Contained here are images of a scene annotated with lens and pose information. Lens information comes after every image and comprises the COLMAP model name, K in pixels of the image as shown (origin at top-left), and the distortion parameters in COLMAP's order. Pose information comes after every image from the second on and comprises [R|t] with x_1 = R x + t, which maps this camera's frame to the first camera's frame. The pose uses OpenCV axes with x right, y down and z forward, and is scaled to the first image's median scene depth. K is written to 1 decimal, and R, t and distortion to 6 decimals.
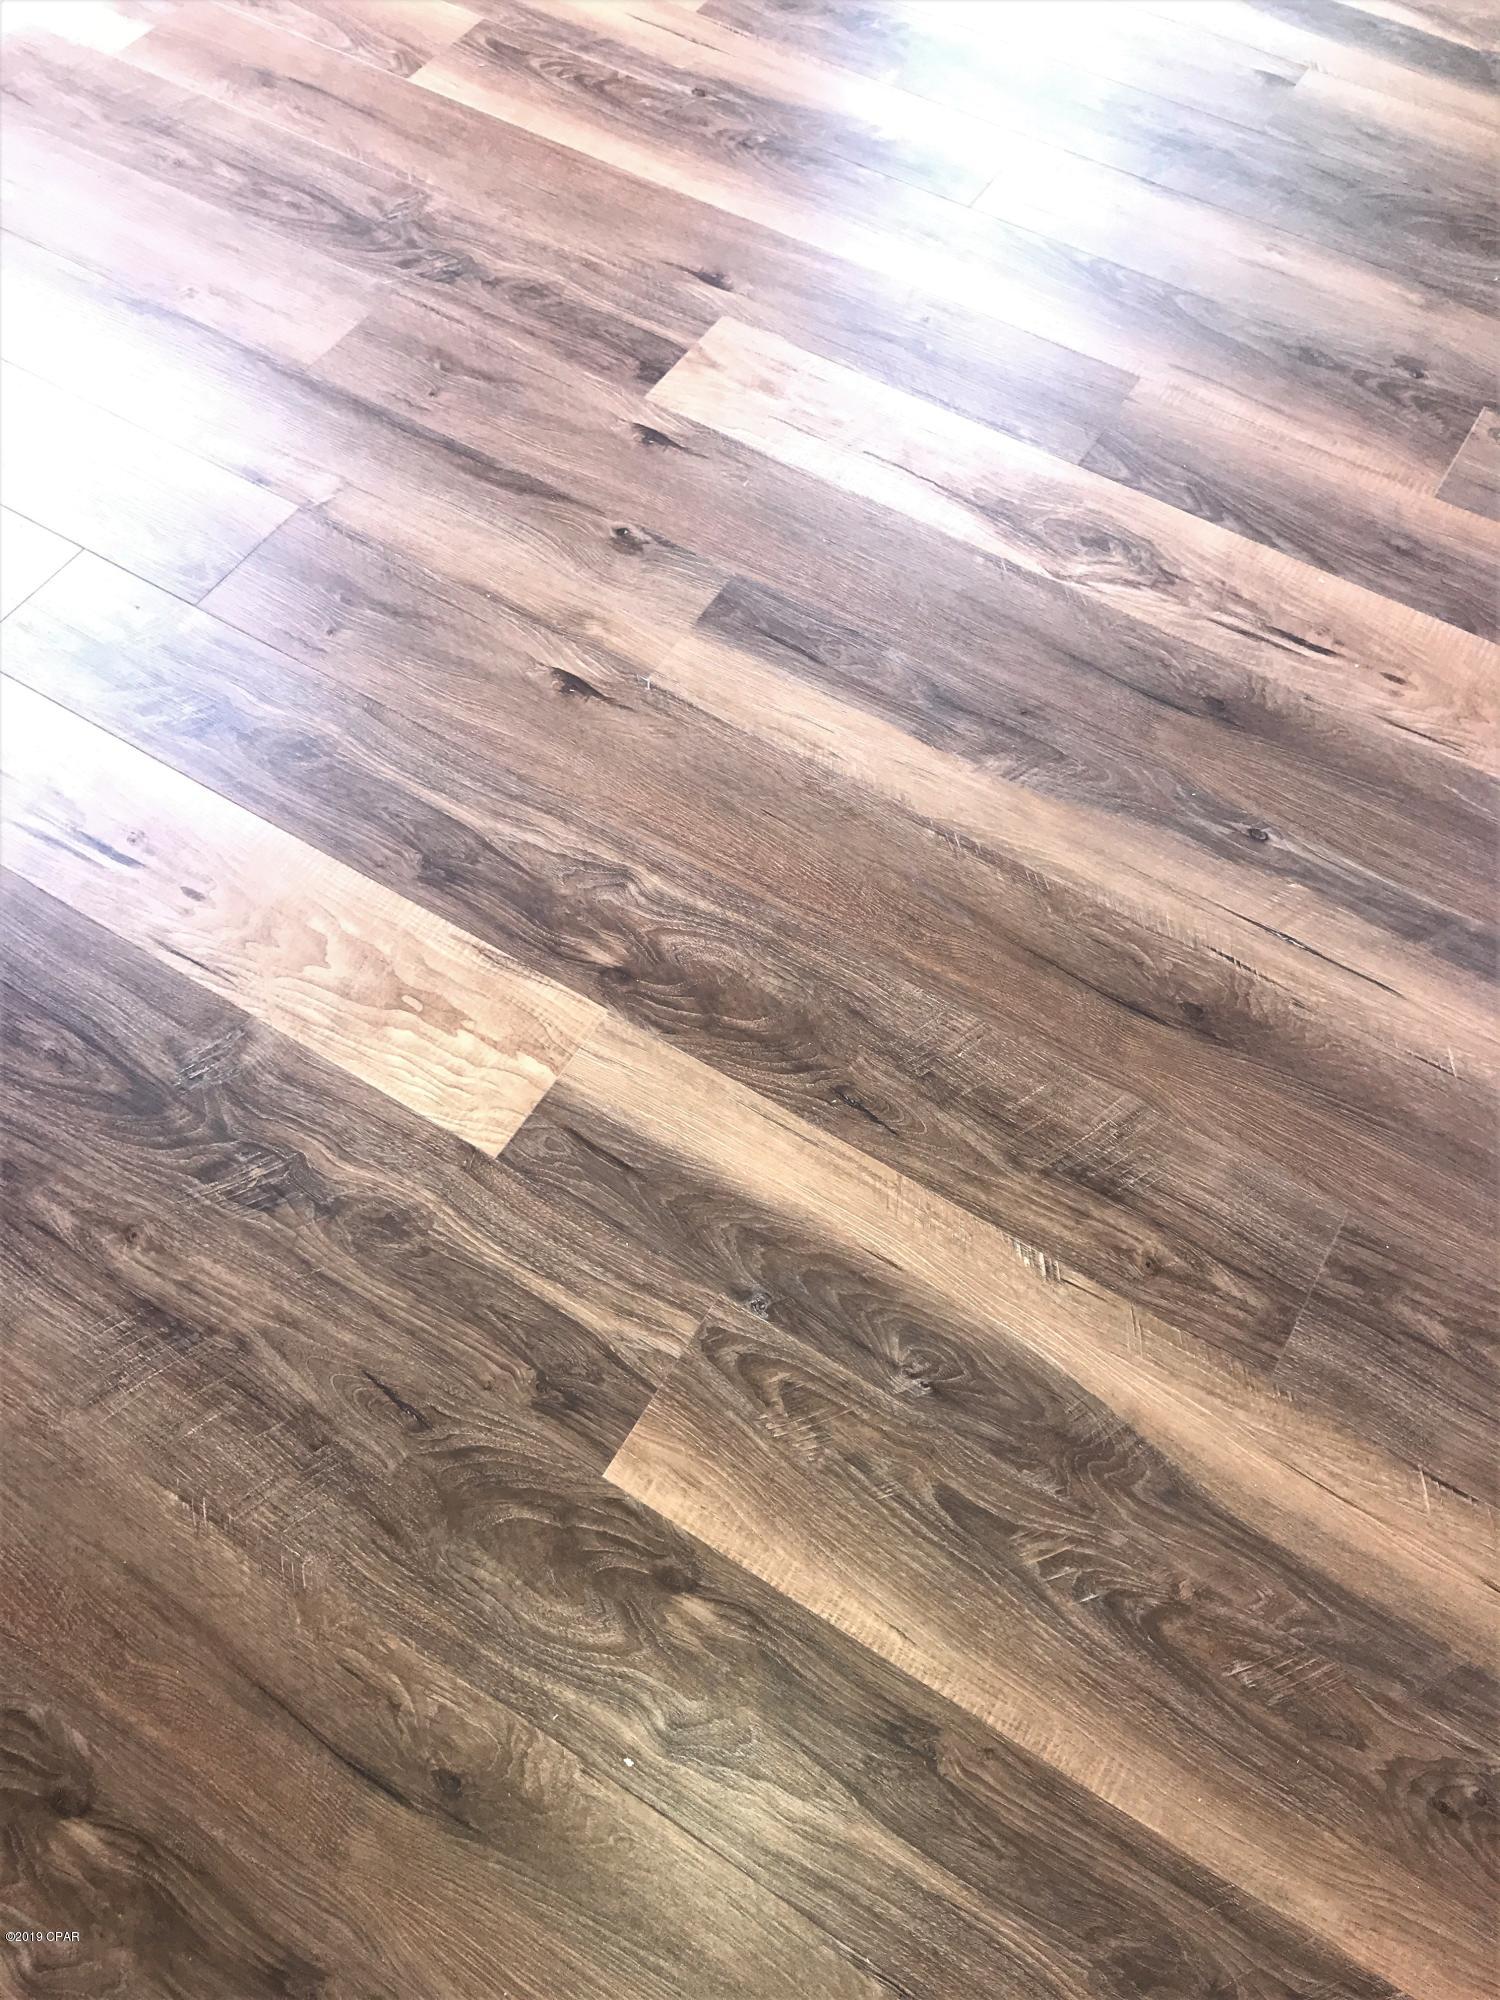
lens RADIAL K [[1670.5, 0, 751.1], [0, 1670.5, 999.3], [0, 0, 1]] dist [0.025990, -0.023323]
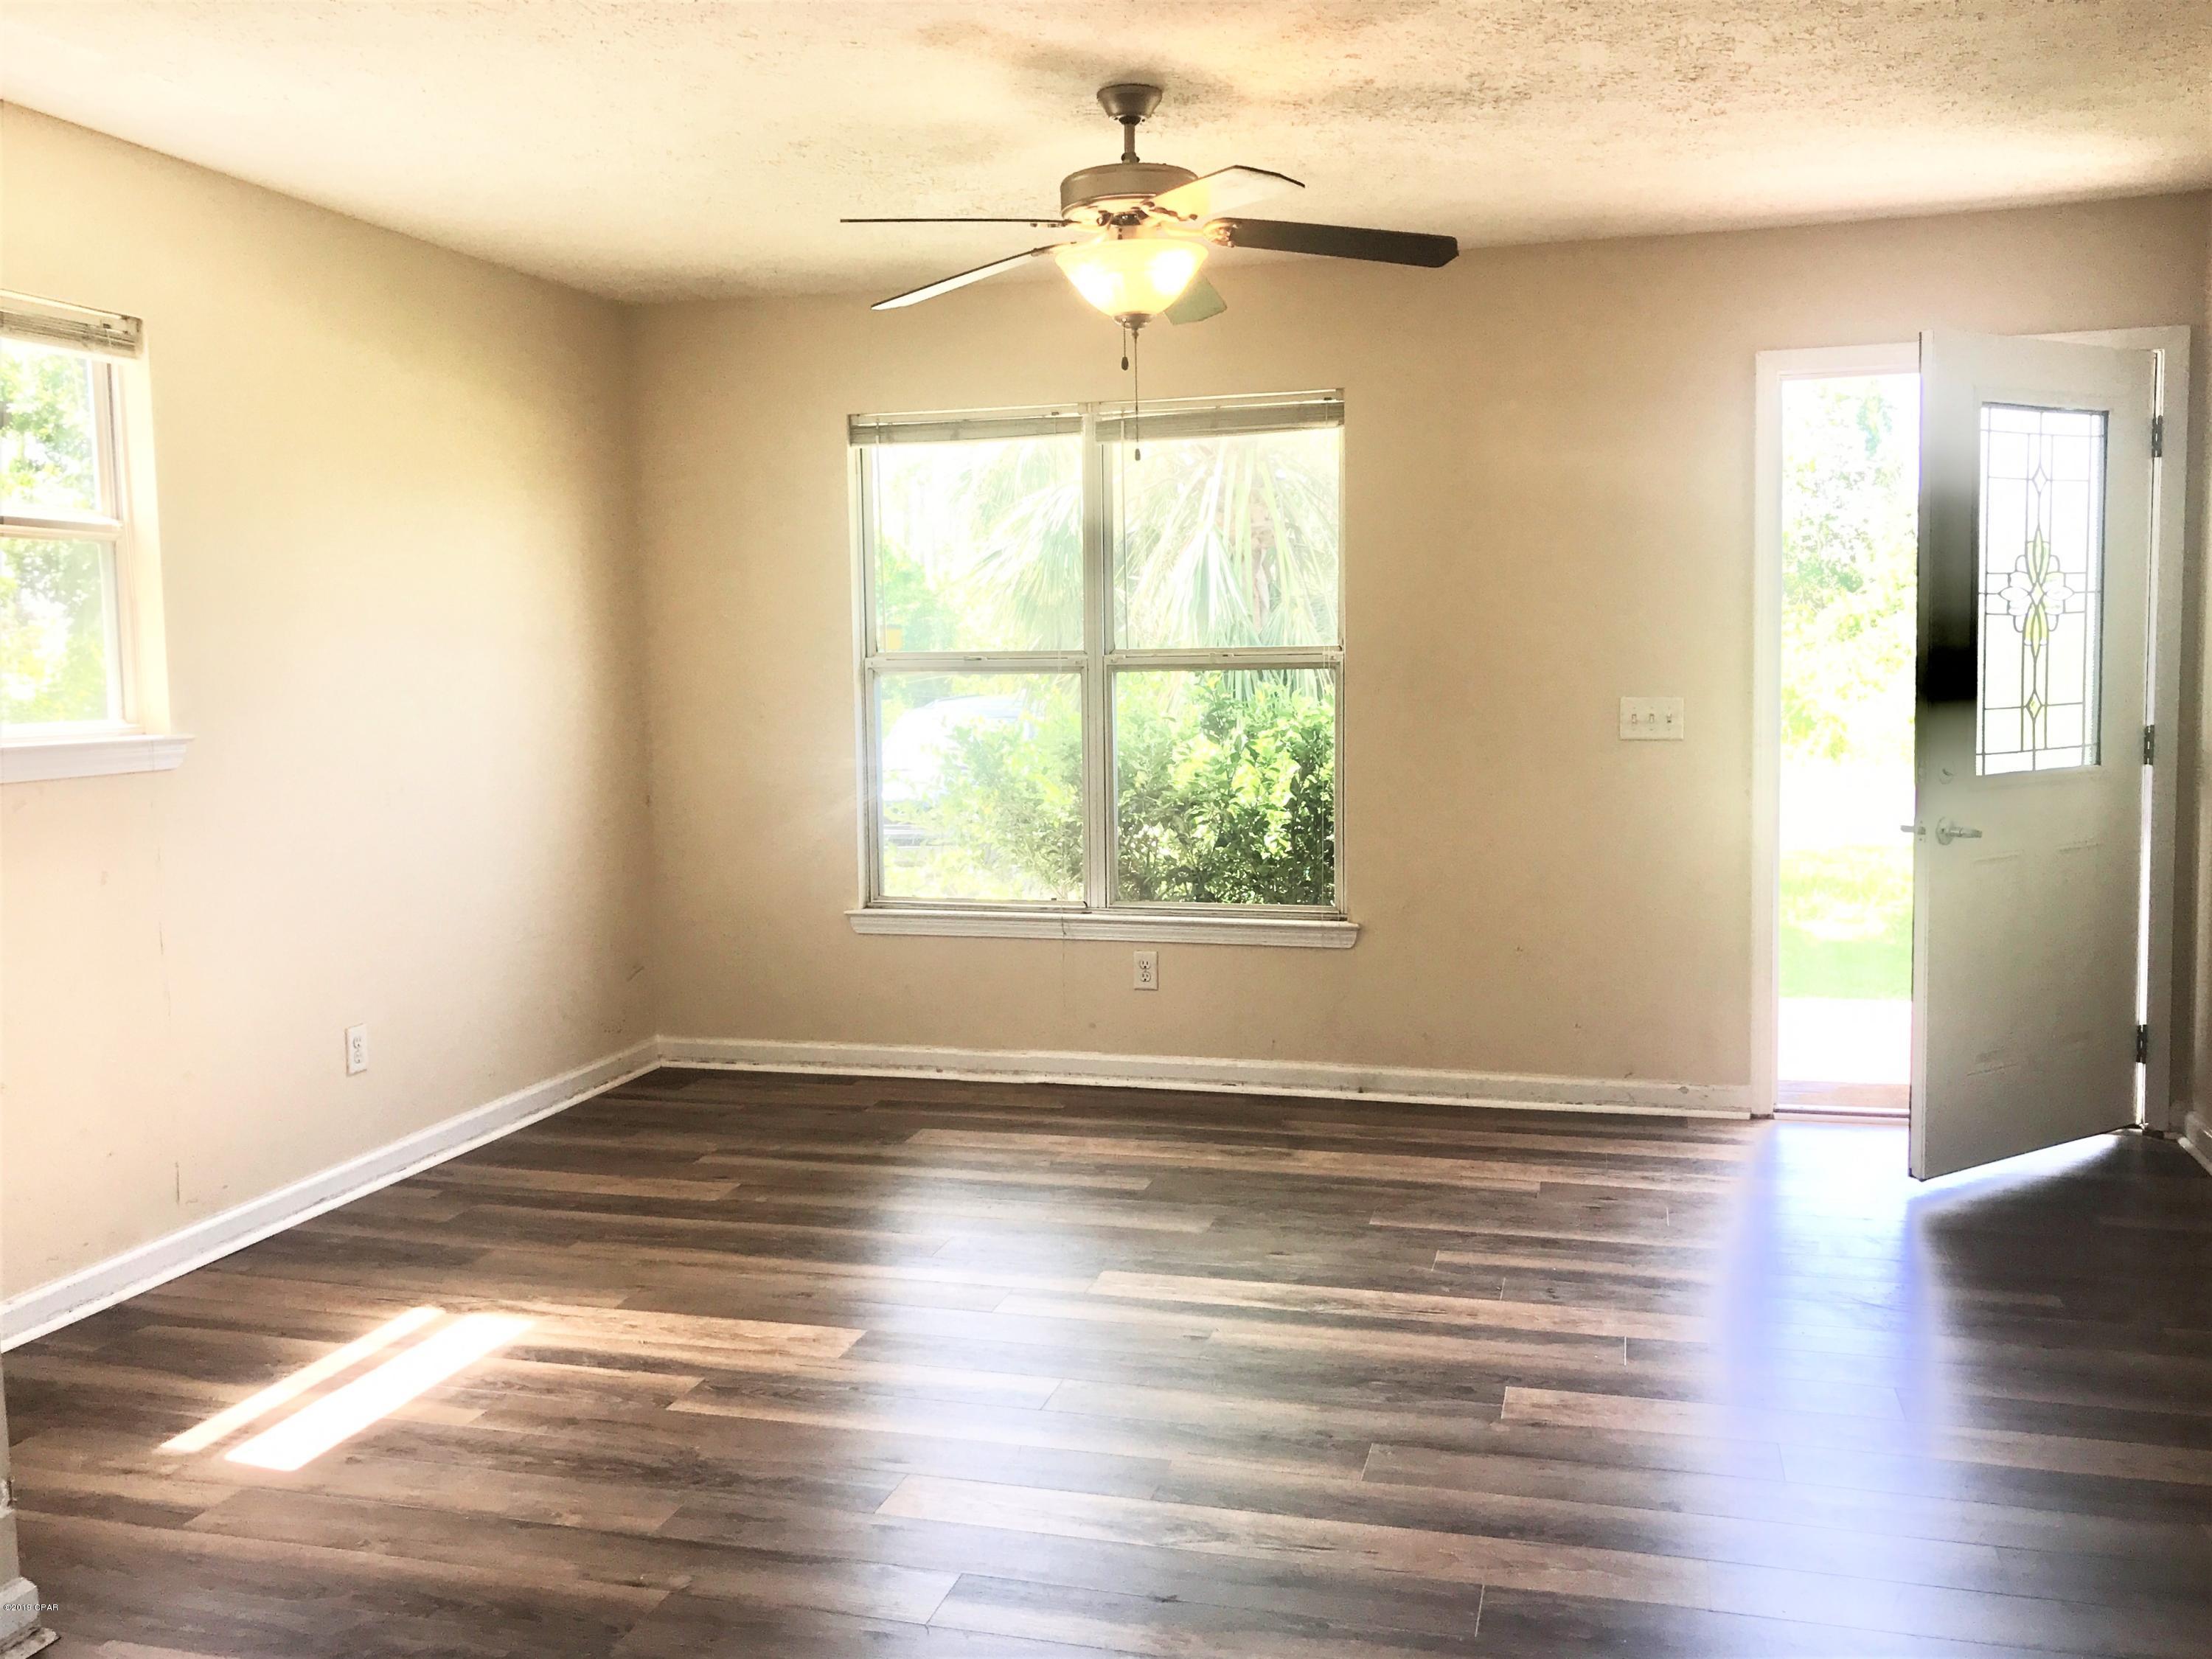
lens RADIAL K [[1847.6, 0, 1104.1], [0, 1847.6, 824.1], [0, 0, 1]] dist [0.025990, -0.023323]
pose [[0.961502, -0.059545, 0.268269, -0.261003], [0.252457, 0.576983, -0.776760, 0.614820], [-0.108535, 0.814583, 0.569803, -0.491141]]
